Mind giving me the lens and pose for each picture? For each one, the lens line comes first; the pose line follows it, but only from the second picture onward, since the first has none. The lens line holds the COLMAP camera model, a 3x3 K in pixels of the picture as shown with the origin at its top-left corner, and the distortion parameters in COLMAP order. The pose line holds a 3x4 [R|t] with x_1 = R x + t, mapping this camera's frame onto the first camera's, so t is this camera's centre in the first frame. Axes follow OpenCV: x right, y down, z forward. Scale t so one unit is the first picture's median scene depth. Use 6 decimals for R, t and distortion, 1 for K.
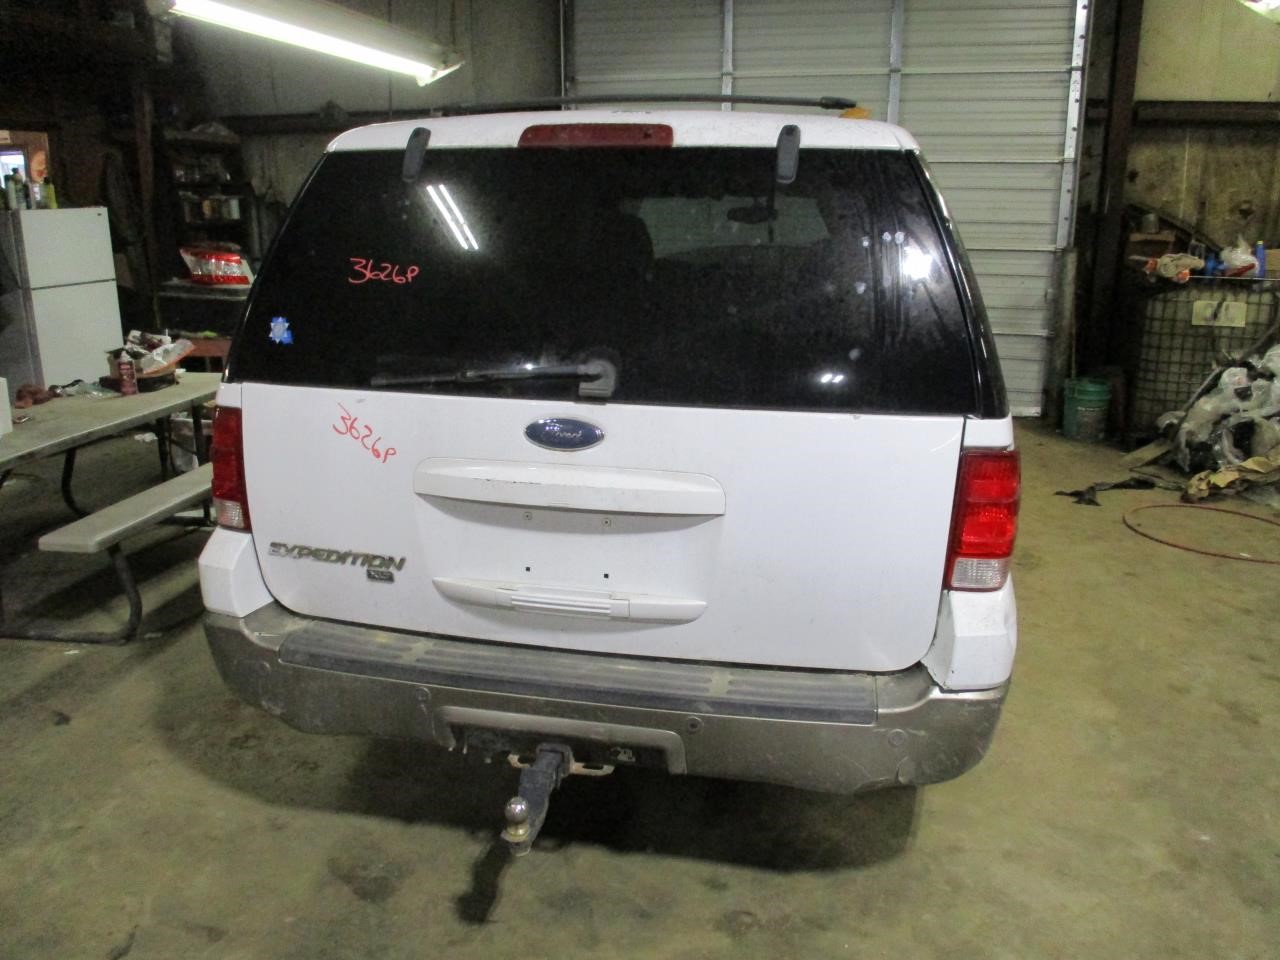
lens RADIAL K [[1134.3, 0, 645.8], [0, 1134.3, 483.1], [0, 0, 1]] dist [-0.031082, 0.019830]
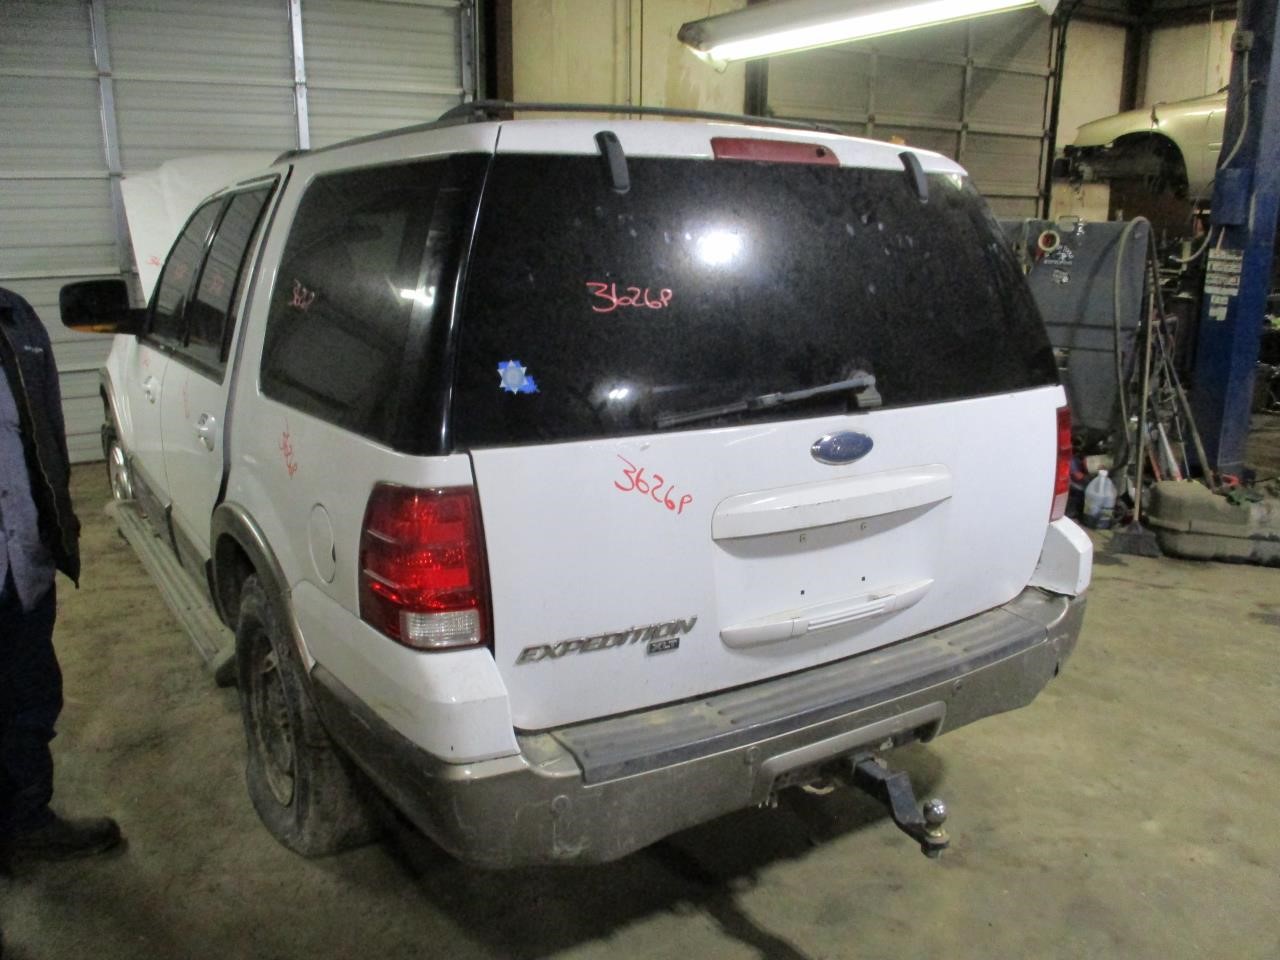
lens RADIAL K [[1134.3, 0, 645.8], [0, 1134.3, 483.1], [0, 0, 1]] dist [-0.031082, 0.019830]
pose [[0.660467, -0.163558, 0.732825, -0.872654], [0.174515, 0.982698, 0.062043, -0.098512], [-0.730293, 0.086911, 0.677583, 0.418338]]
